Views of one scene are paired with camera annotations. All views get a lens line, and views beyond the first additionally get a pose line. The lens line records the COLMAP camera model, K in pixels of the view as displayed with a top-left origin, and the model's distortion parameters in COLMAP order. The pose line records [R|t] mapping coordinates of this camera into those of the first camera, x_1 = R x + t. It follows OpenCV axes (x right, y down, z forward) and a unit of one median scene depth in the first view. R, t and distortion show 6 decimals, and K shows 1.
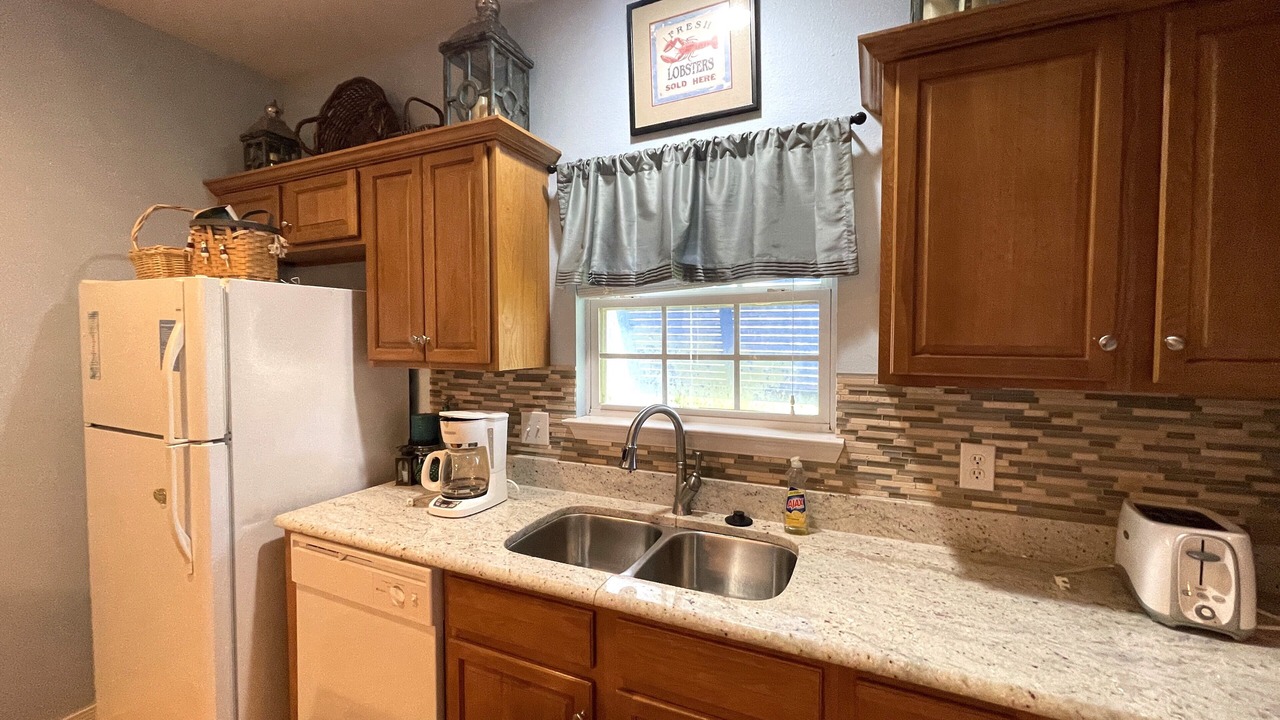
lens RADIAL K [[516.3, 0, 642.7], [0, 516.3, 358.7], [0, 0, 1]] dist [-0.002132, -0.000426]
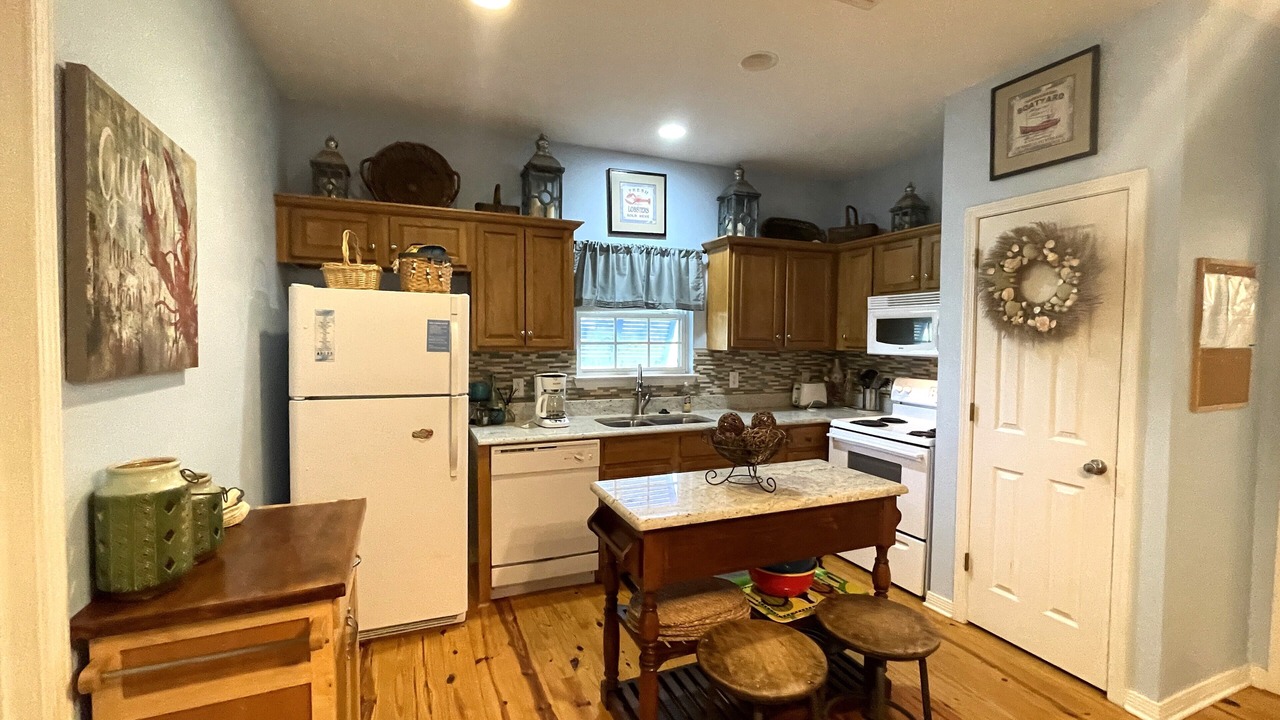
lens RADIAL K [[553.1, 0, 635.9], [0, 553.1, 360.7], [0, 0, 1]] dist [-0.004568, 0.001154]
pose [[0.676000, -0.027935, 0.736372, -1.679158], [0.021601, 0.999603, 0.018091, 0.031085], [-0.736585, 0.003677, 0.676335, -0.573086]]
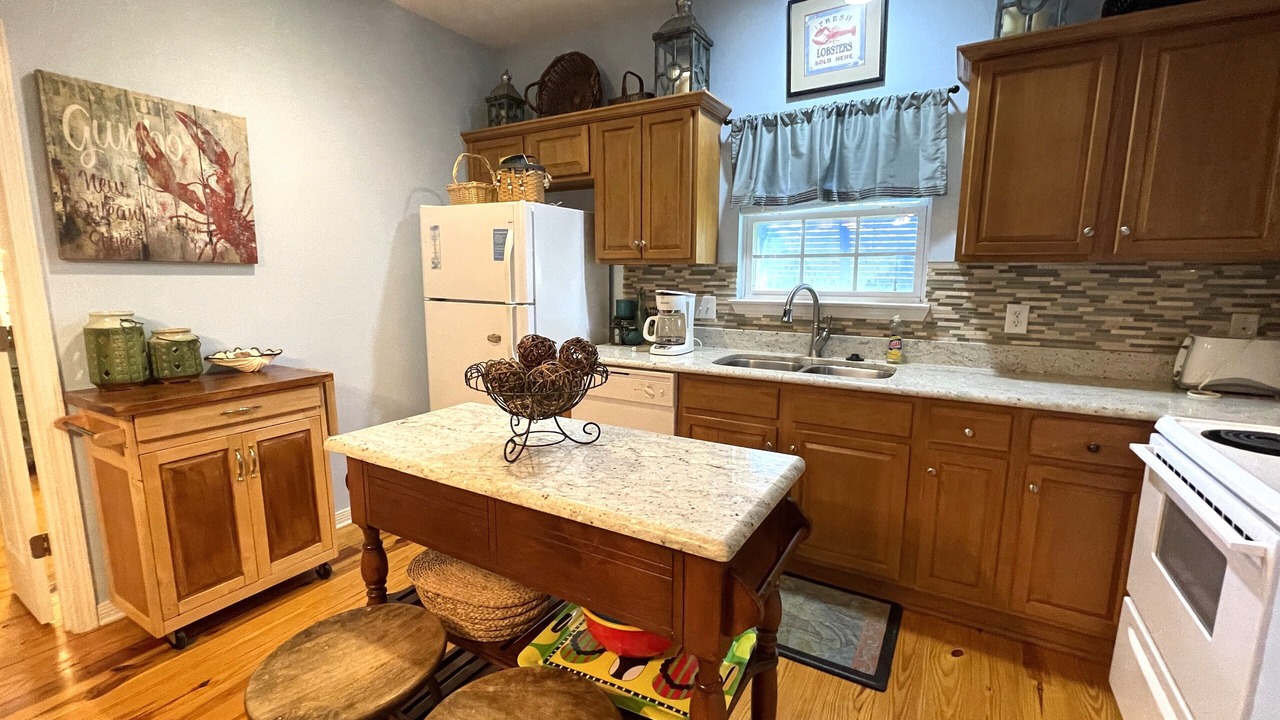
lens RADIAL K [[553.1, 0, 639.7], [0, 553.1, 361.5], [0, 0, 1]] dist [-0.004568, 0.001154]
pose [[0.994793, 0.018217, -0.100274, -0.283178], [-0.006286, 0.992990, 0.118029, 0.125014], [0.101721, -0.116784, 0.987934, -0.690131]]
